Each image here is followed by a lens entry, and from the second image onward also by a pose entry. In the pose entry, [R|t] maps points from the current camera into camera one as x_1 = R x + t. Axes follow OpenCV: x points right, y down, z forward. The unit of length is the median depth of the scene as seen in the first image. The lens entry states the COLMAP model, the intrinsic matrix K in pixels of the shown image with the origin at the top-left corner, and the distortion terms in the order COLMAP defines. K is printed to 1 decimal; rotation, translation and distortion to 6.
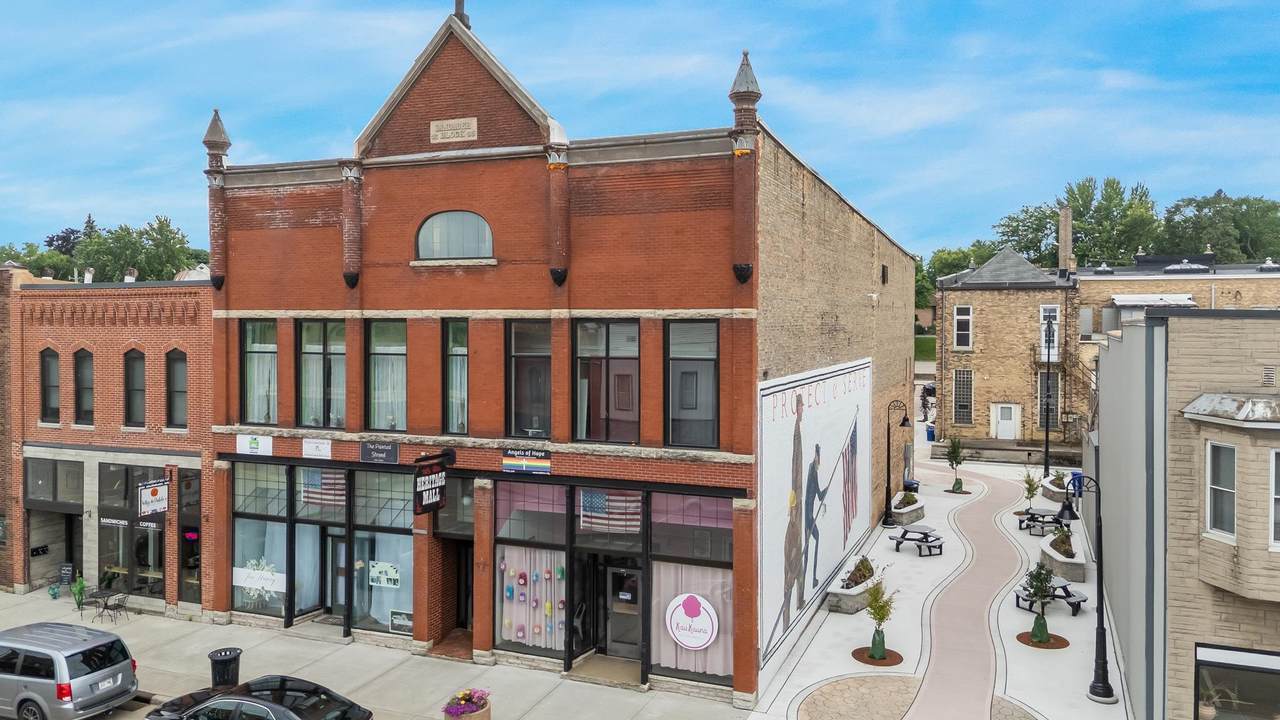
lens RADIAL K [[924.5, 0, 643.0], [0, 924.5, 329.8], [0, 0, 1]] dist [0.031016, -0.034648]
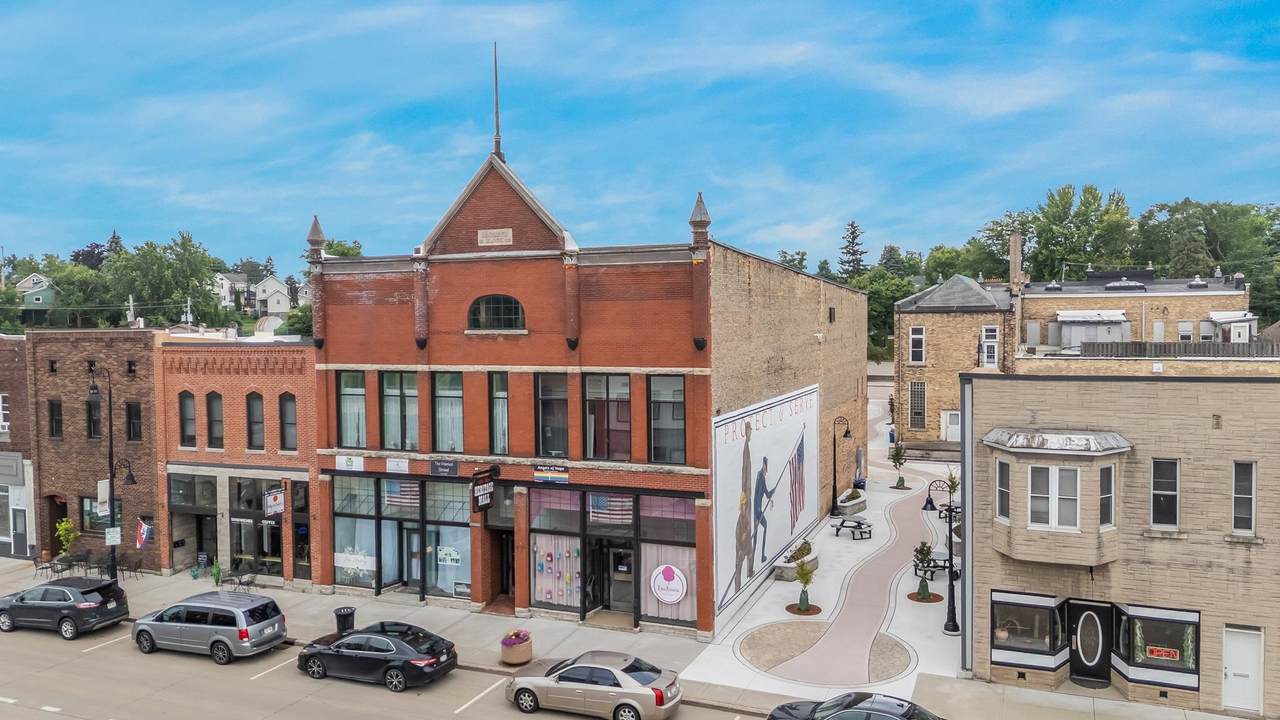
lens RADIAL K [[924.5, 0, 643.3], [0, 924.5, 347.8], [0, 0, 1]] dist [0.031016, -0.034648]
pose [[0.999908, -0.012917, -0.004099, 0.020591], [0.013012, 0.999625, 0.024075, -0.075355], [0.003786, -0.024126, 0.999702, -0.369803]]
